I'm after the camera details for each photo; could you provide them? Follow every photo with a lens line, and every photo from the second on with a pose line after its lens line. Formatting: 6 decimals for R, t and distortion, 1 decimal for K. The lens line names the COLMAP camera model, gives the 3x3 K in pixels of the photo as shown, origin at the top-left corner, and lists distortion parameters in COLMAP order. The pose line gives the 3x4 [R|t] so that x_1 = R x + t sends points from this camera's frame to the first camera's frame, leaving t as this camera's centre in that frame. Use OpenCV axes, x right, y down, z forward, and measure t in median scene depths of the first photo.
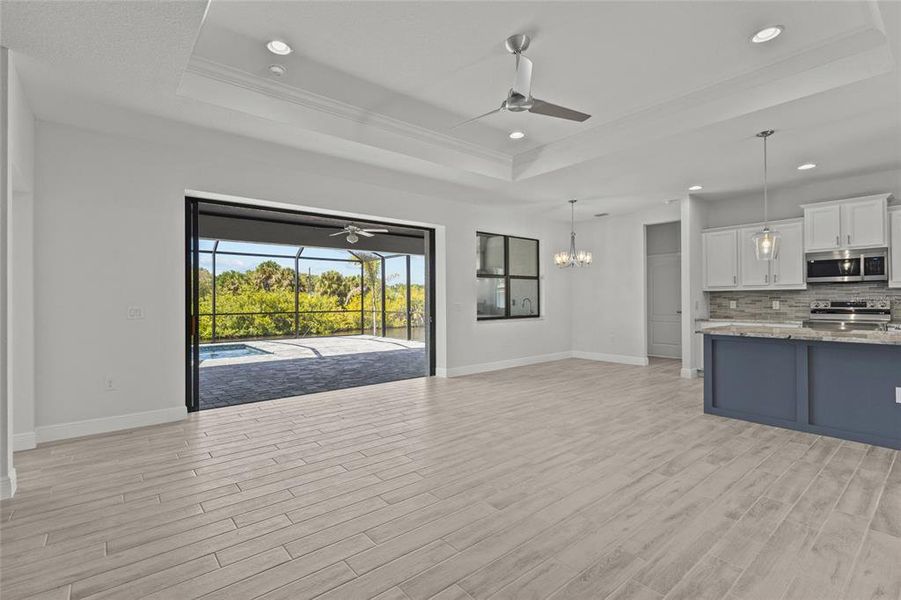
lens RADIAL K [[420.7, 0, 441.4], [0, 420.7, 297.8], [0, 0, 1]] dist [0.004373, 0.000743]
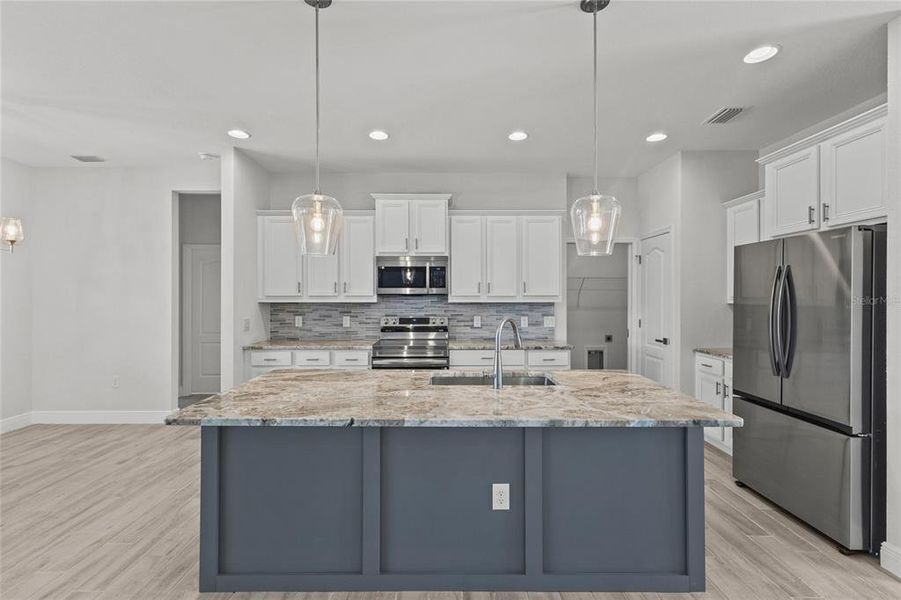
lens RADIAL K [[420.7, 0, 449.8], [0, 420.7, 297.4], [0, 0, 1]] dist [0.004373, 0.000743]
pose [[0.629474, 0.005177, 0.777005, 0.339448], [-0.008470, 0.999964, 0.000199, -0.031097], [-0.776976, -0.006706, 0.629495, 0.399358]]
